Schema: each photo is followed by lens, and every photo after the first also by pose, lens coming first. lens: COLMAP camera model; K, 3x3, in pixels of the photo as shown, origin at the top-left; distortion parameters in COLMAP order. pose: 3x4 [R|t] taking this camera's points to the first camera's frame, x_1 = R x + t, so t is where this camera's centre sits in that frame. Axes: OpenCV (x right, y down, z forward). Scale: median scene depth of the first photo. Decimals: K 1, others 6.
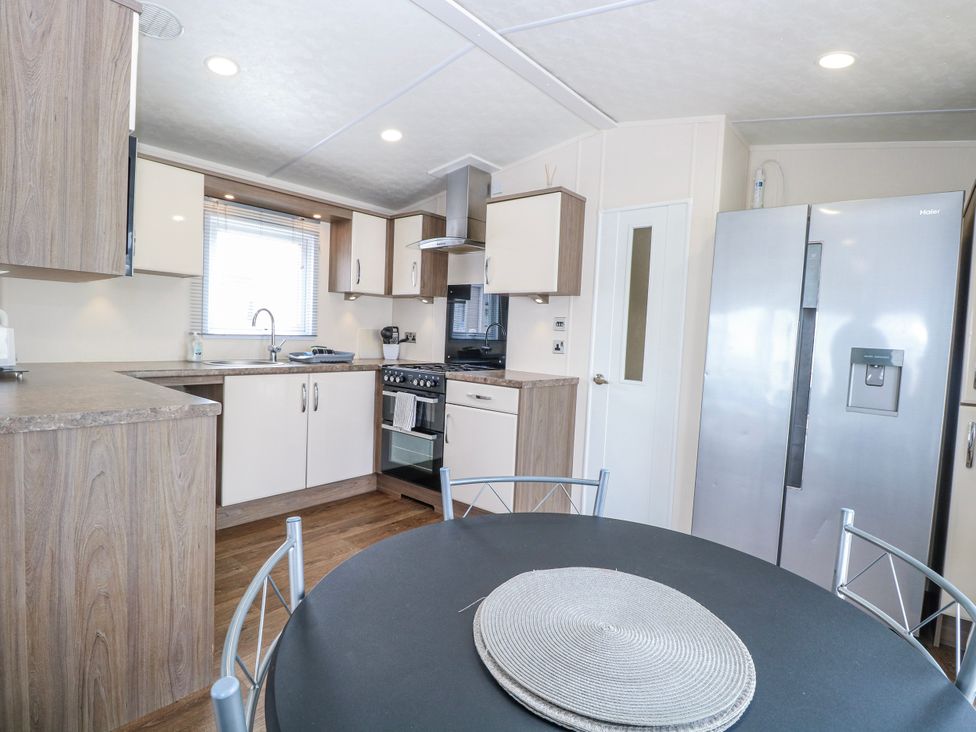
lens RADIAL K [[508.1, 0, 484.4], [0, 508.1, 358.7], [0, 0, 1]] dist [0.001480, -0.014700]
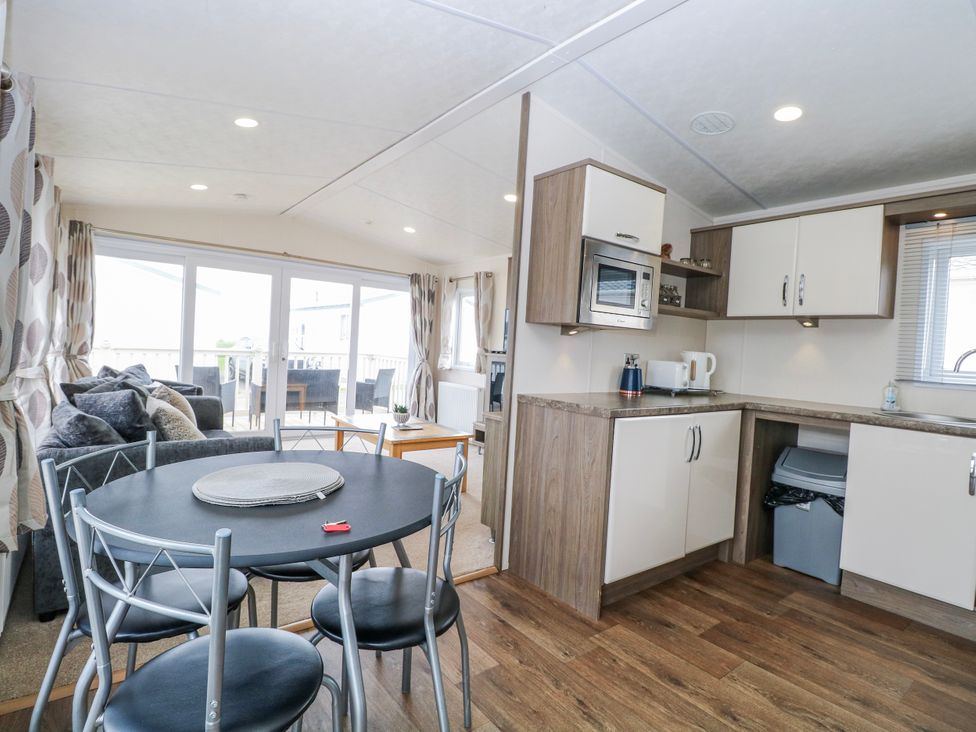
lens RADIAL K [[508.1, 0, 484.4], [0, 508.1, 358.7], [0, 0, 1]] dist [0.001480, -0.014700]
pose [[-0.212393, -0.030333, -0.976713, 0.405489], [-0.110271, 0.993878, -0.006887, -0.000380], [0.970942, 0.106241, -0.214438, 0.441351]]
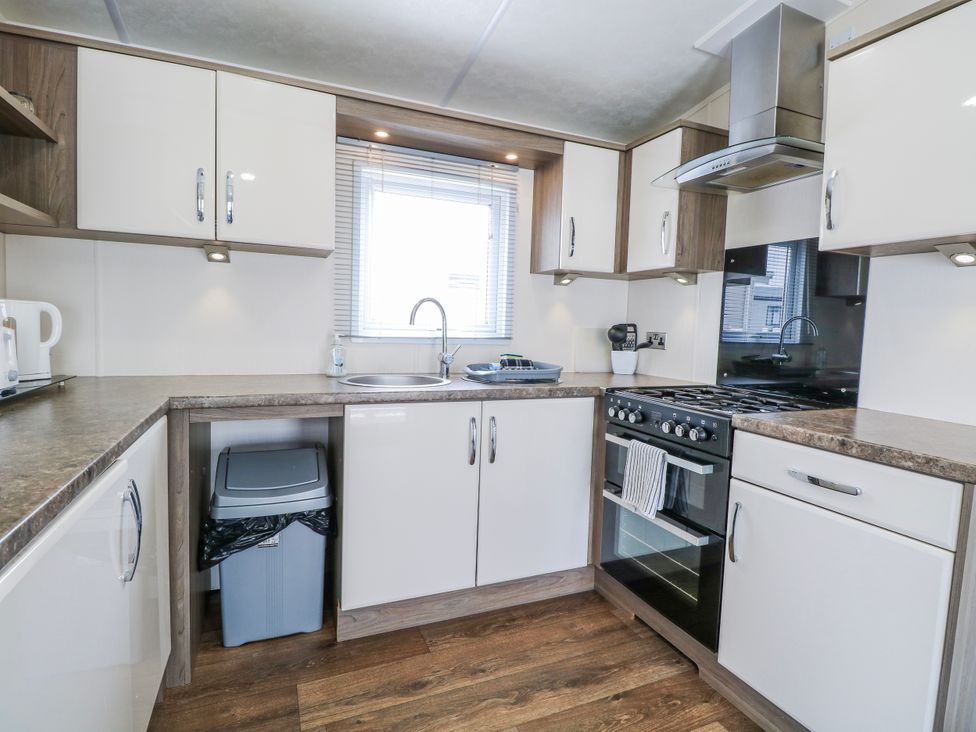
lens RADIAL K [[508.1, 0, 484.4], [0, 508.1, 358.7], [0, 0, 1]] dist [0.001480, -0.014700]
pose [[0.894511, 0.016699, -0.446734, -0.065652], [-0.016967, 0.999850, 0.003400, -0.021857], [0.446724, 0.004538, 0.894660, 0.417390]]
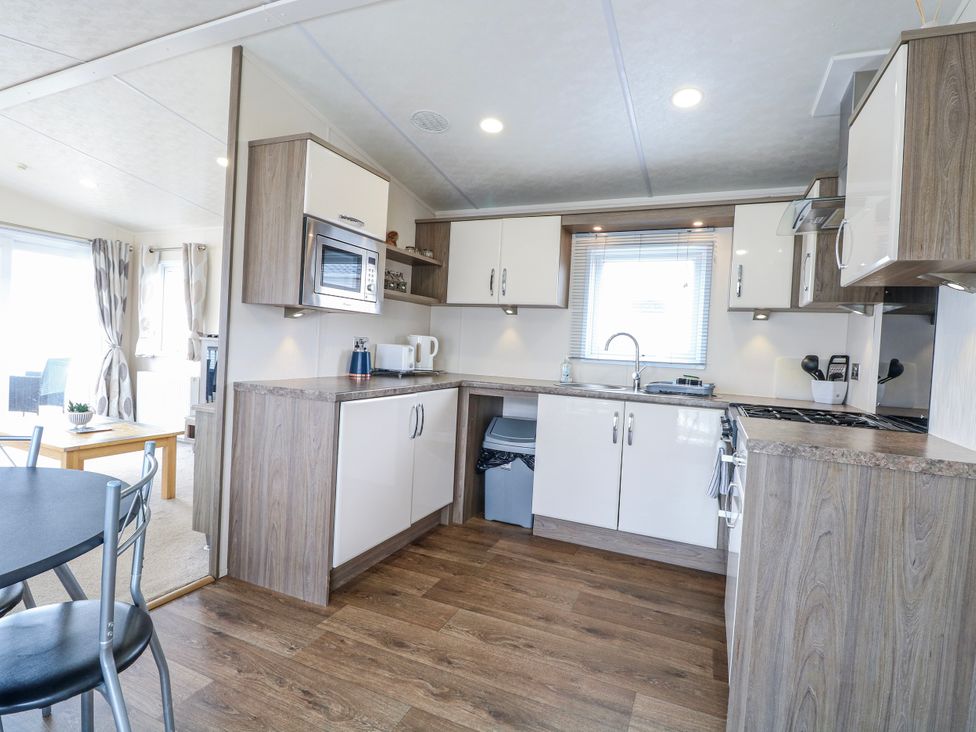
lens RADIAL K [[508.1, 0, 484.4], [0, 508.1, 358.7], [0, 0, 1]] dist [0.001480, -0.014700]
pose [[0.284034, -0.000947, -0.958814, 0.405494], [-0.086491, 0.995897, -0.026605, -0.000970], [0.954905, 0.090485, 0.282787, 0.458944]]
